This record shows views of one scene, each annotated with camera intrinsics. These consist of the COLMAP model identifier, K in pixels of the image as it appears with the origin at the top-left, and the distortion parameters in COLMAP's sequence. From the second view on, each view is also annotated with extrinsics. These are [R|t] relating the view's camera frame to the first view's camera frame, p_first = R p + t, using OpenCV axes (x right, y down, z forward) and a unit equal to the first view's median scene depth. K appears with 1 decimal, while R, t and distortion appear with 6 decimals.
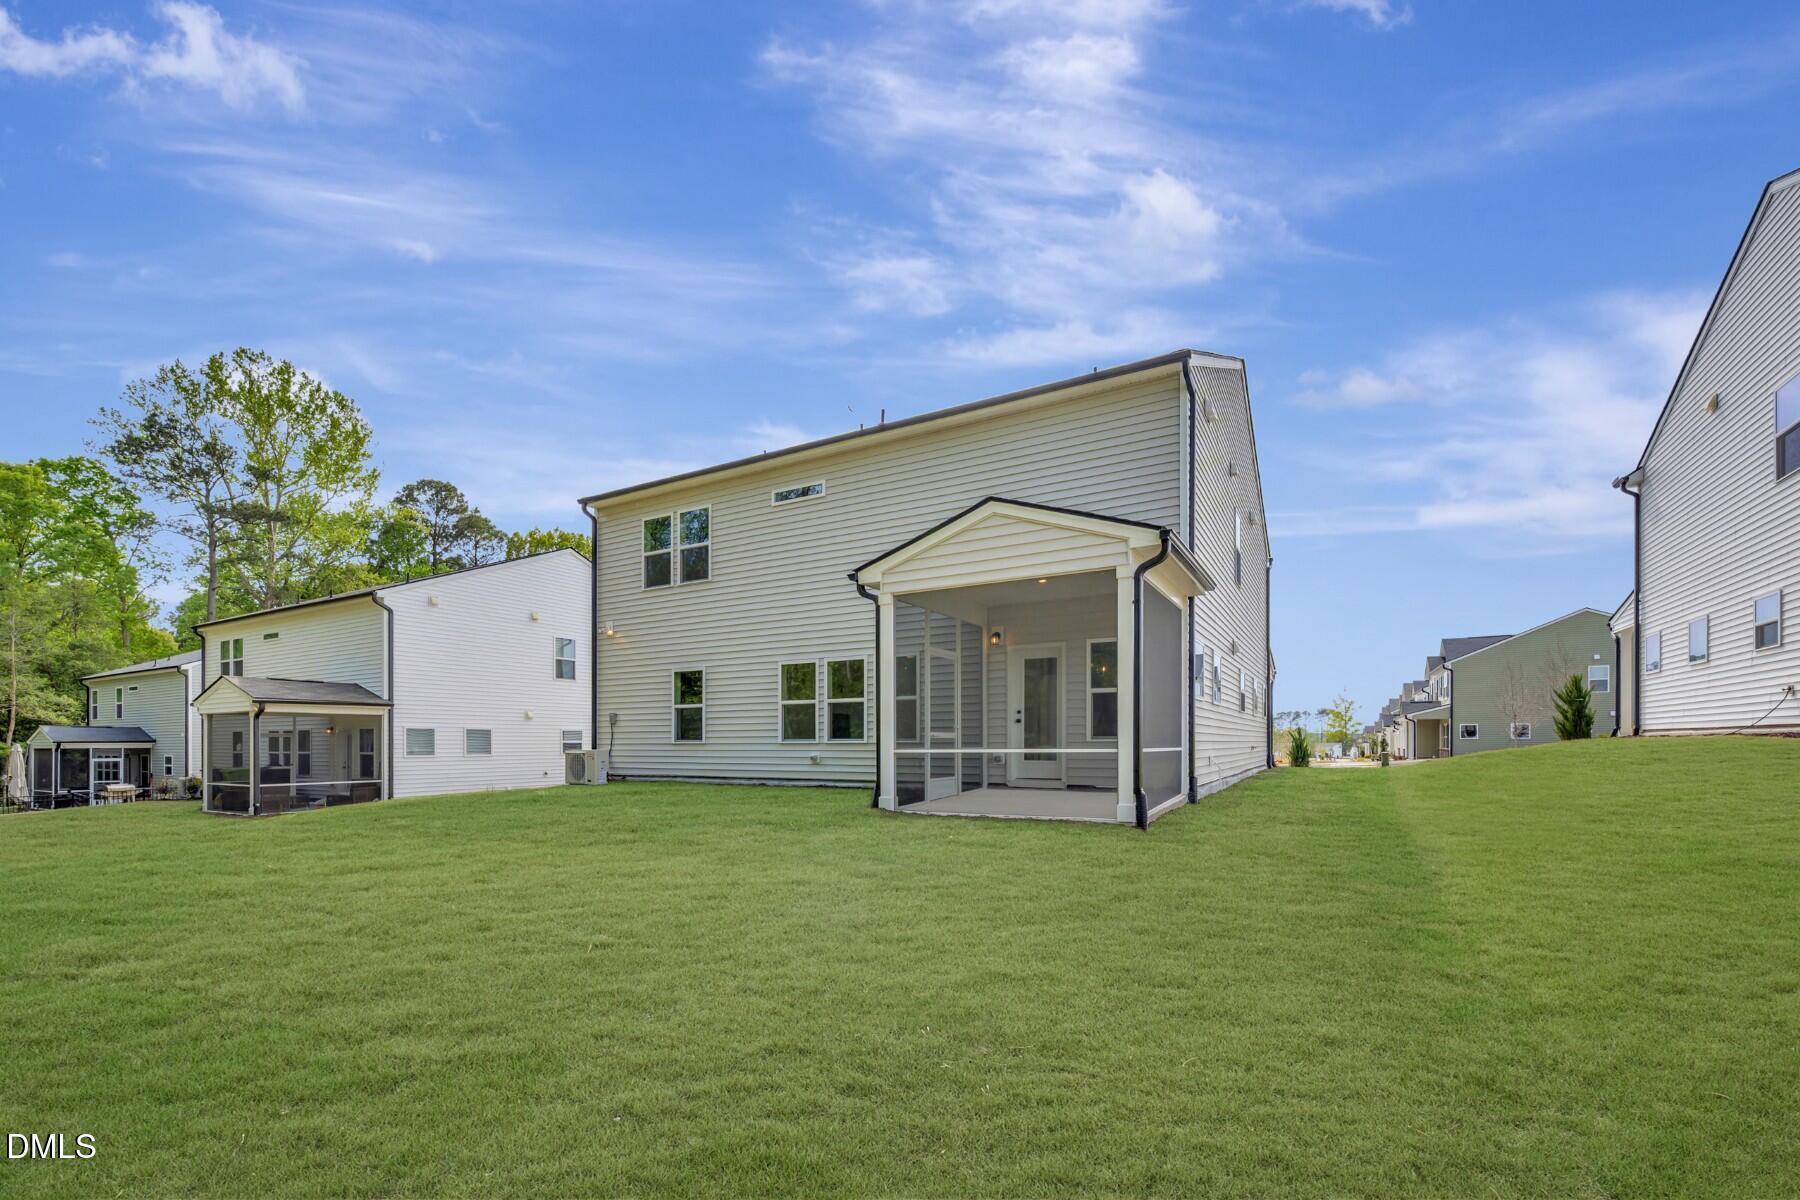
lens RADIAL K [[705.4, 0, 906.0], [0, 705.4, 599.3], [0, 0, 1]] dist [-0.001592, -0.000083]
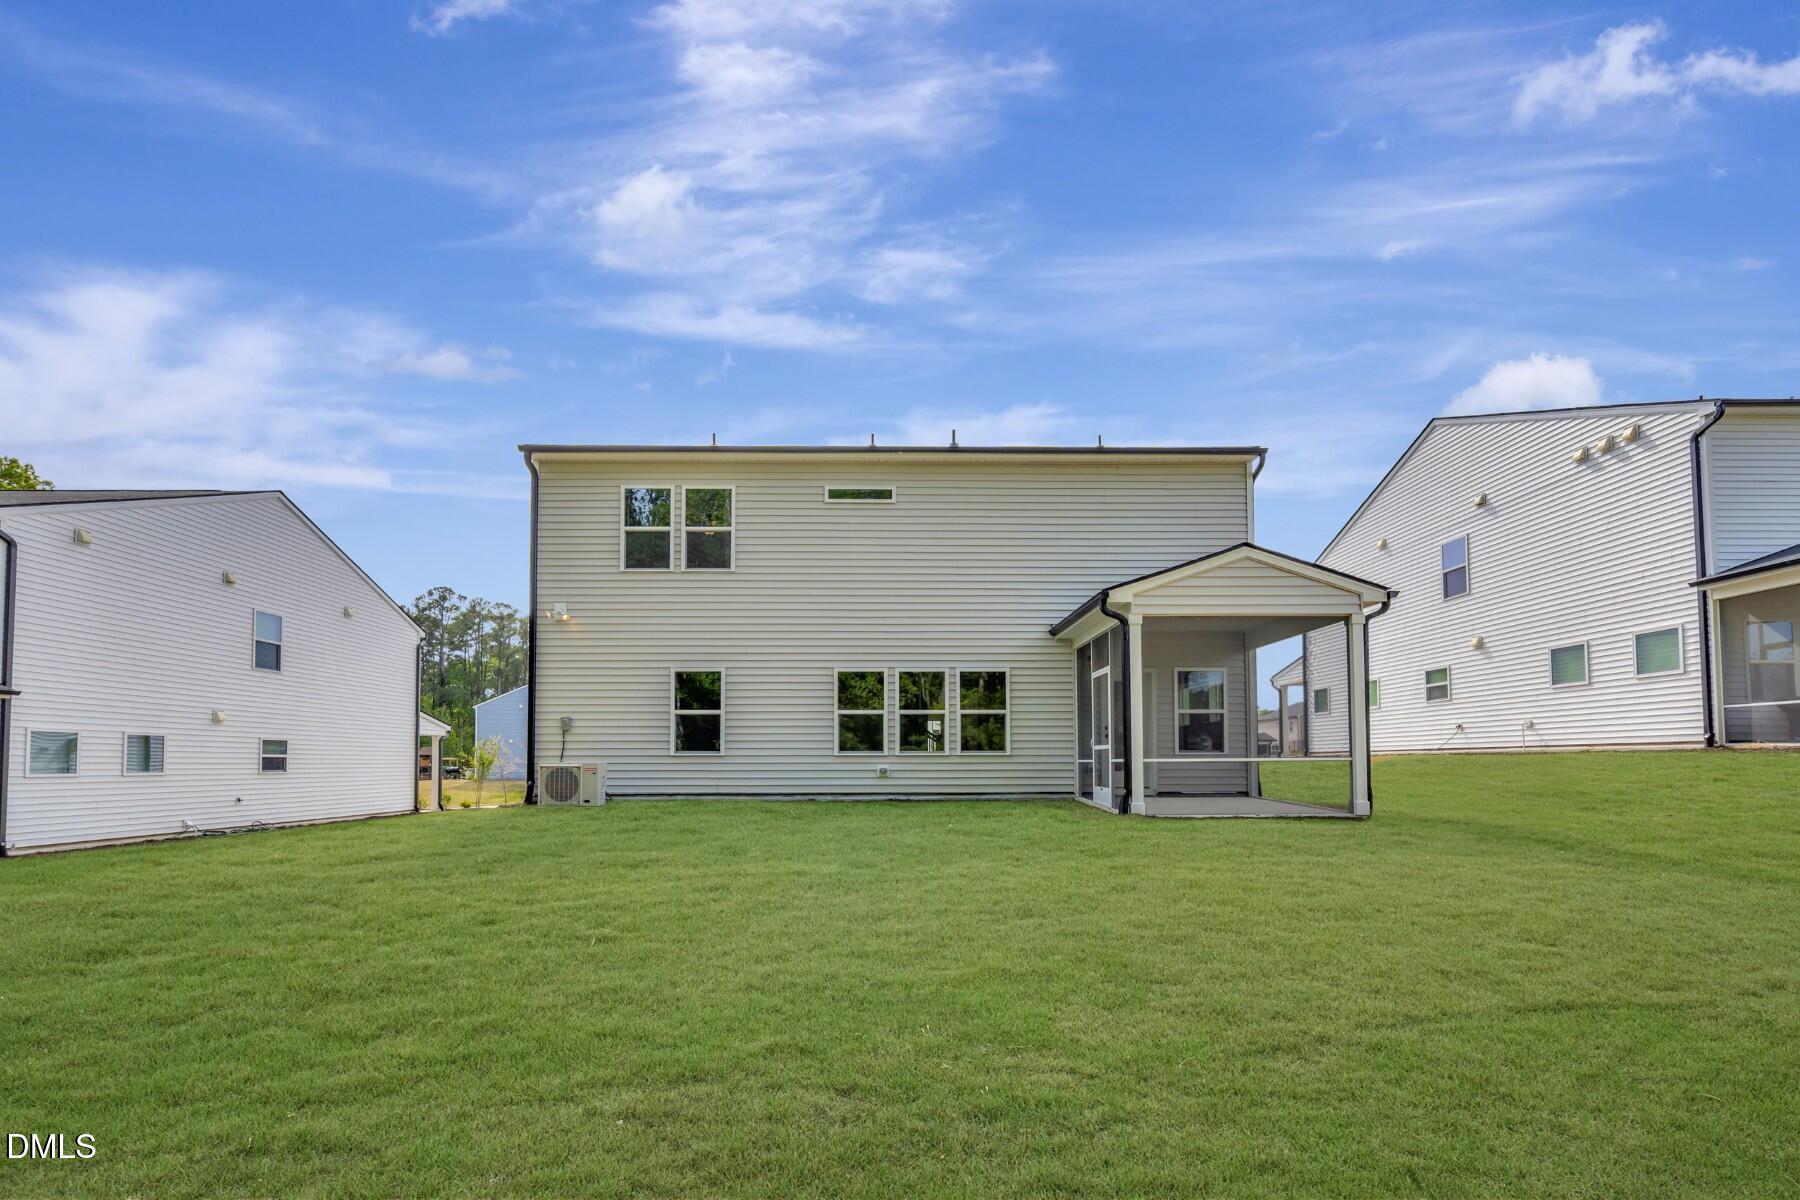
lens RADIAL K [[686.4, 0, 900.0], [0, 686.4, 600.0], [0, 0, 1]] dist [-0.000661, 0.000003]
pose [[0.879280, 0.112626, 0.462799, -0.522930], [-0.097576, 0.993627, -0.056422, 0.040510], [-0.466204, 0.004453, 0.884666, 0.148199]]
